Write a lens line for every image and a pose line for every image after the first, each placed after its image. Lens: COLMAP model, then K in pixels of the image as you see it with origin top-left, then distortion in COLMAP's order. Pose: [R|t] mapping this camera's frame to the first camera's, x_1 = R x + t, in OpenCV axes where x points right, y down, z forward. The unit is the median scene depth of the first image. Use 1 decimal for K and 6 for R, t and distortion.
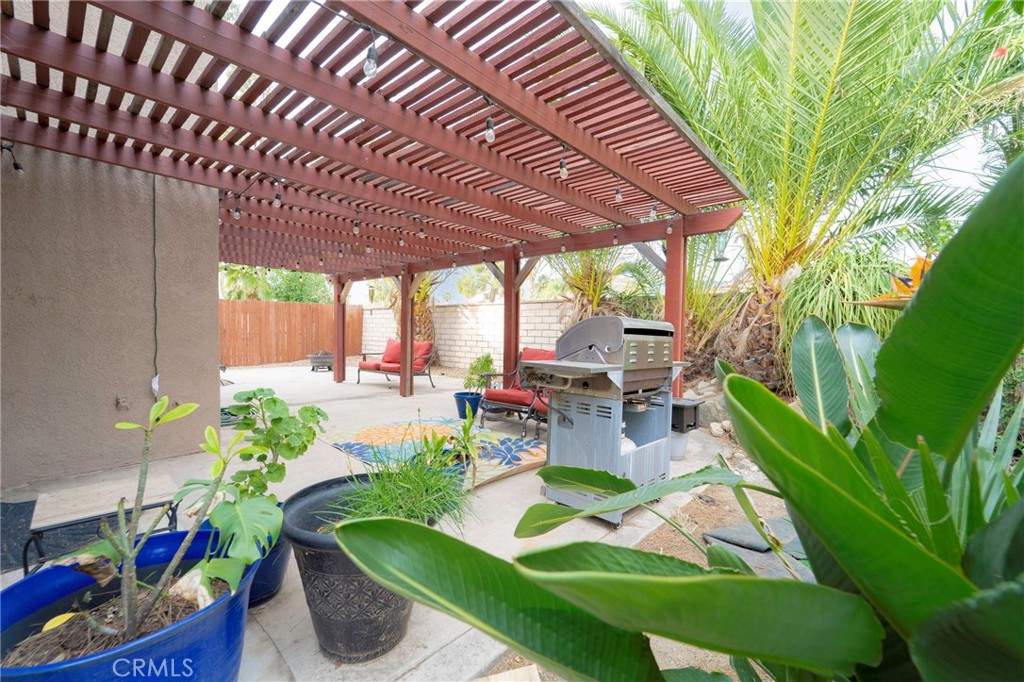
lens RADIAL K [[410.4, 0, 508.2], [0, 410.4, 346.7], [0, 0, 1]] dist [0.000175, 0.000015]
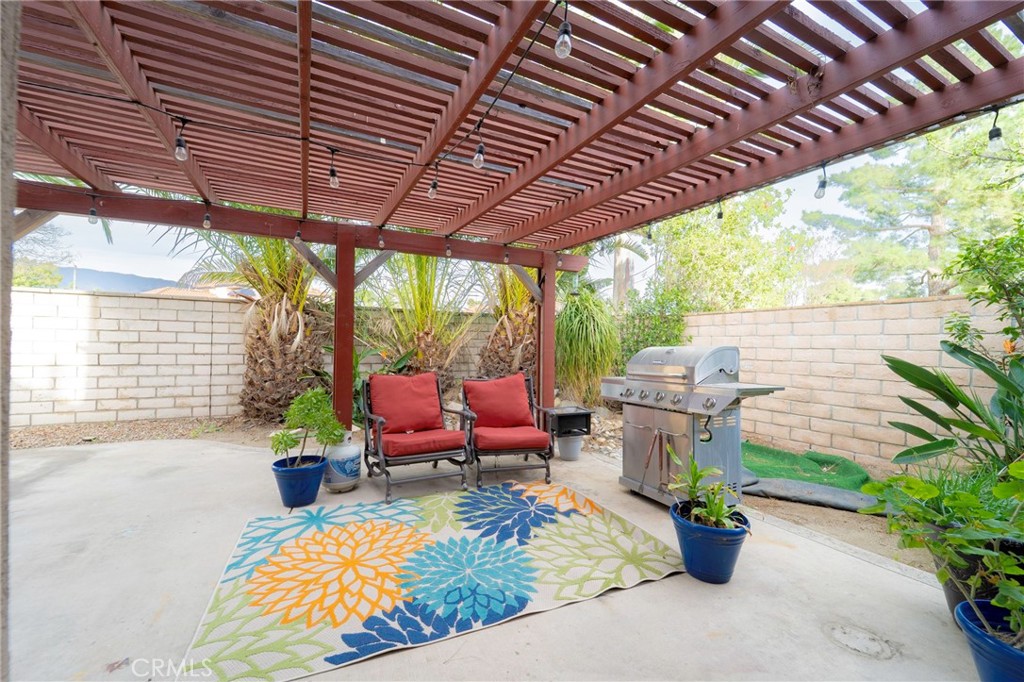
lens RADIAL K [[410.4, 0, 508.2], [0, 410.4, 346.7], [0, 0, 1]] dist [0.000175, 0.000015]
pose [[0.367484, -0.011607, 0.929958, -0.754122], [0.023306, 0.999723, 0.003268, -0.058308], [-0.929738, 0.020473, 0.367652, 0.734228]]
